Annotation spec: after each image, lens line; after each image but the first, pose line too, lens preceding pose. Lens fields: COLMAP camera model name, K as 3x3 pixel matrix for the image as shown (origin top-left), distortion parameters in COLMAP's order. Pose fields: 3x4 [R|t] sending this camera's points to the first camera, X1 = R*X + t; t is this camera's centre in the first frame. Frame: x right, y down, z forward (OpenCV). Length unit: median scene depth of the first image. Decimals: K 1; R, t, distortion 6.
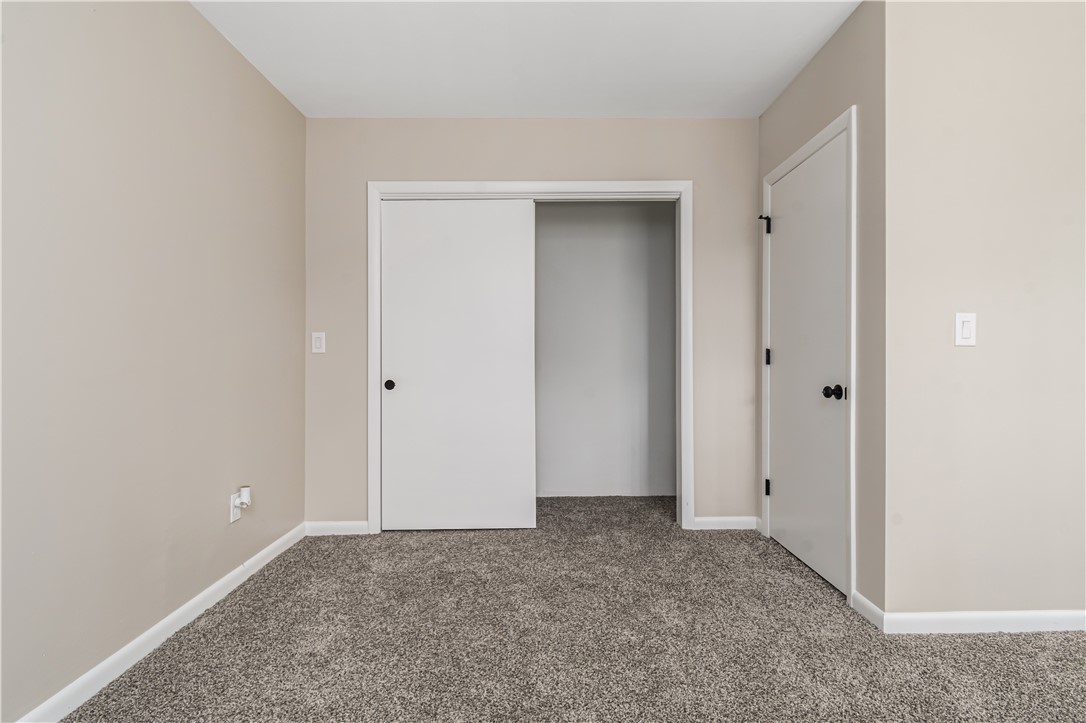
lens RADIAL K [[527.1, 0, 545.8], [0, 527.1, 360.1], [0, 0, 1]] dist [-0.004121, -0.001460]
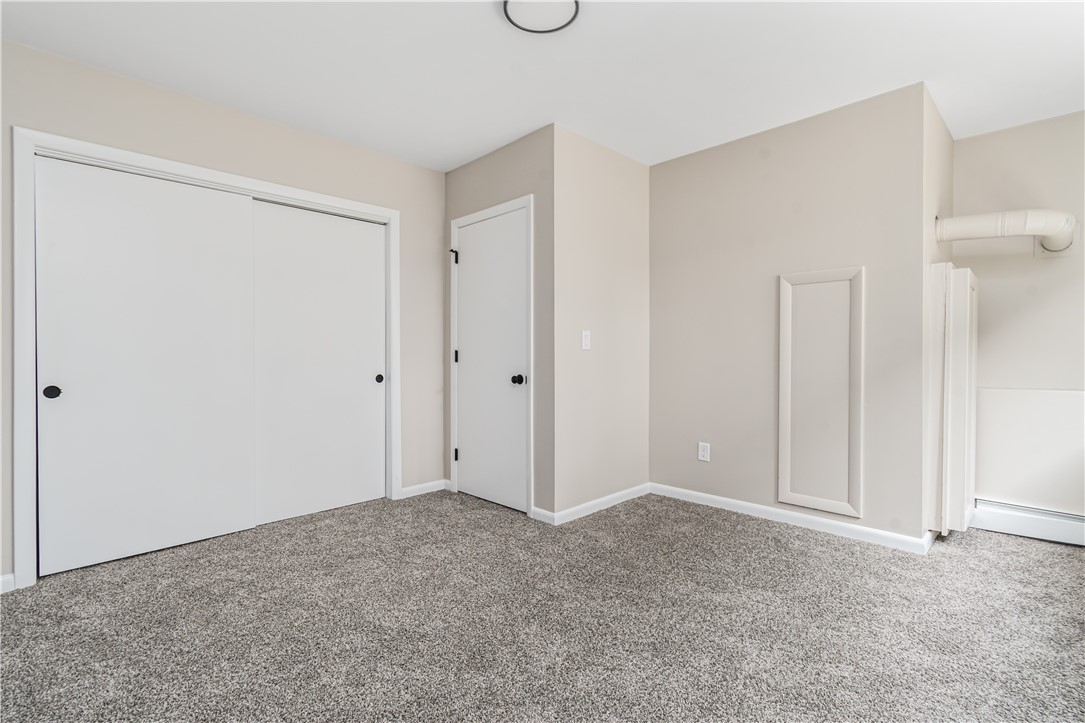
lens RADIAL K [[495.6, 0, 541.6], [0, 495.6, 360.6], [0, 0, 1]] dist [-0.000683, -0.000377]
pose [[0.712069, -0.006244, 0.702081, -0.394929], [0.006427, 0.999977, 0.002374, 0.003529], [-0.702080, 0.002822, 0.712093, -0.056017]]
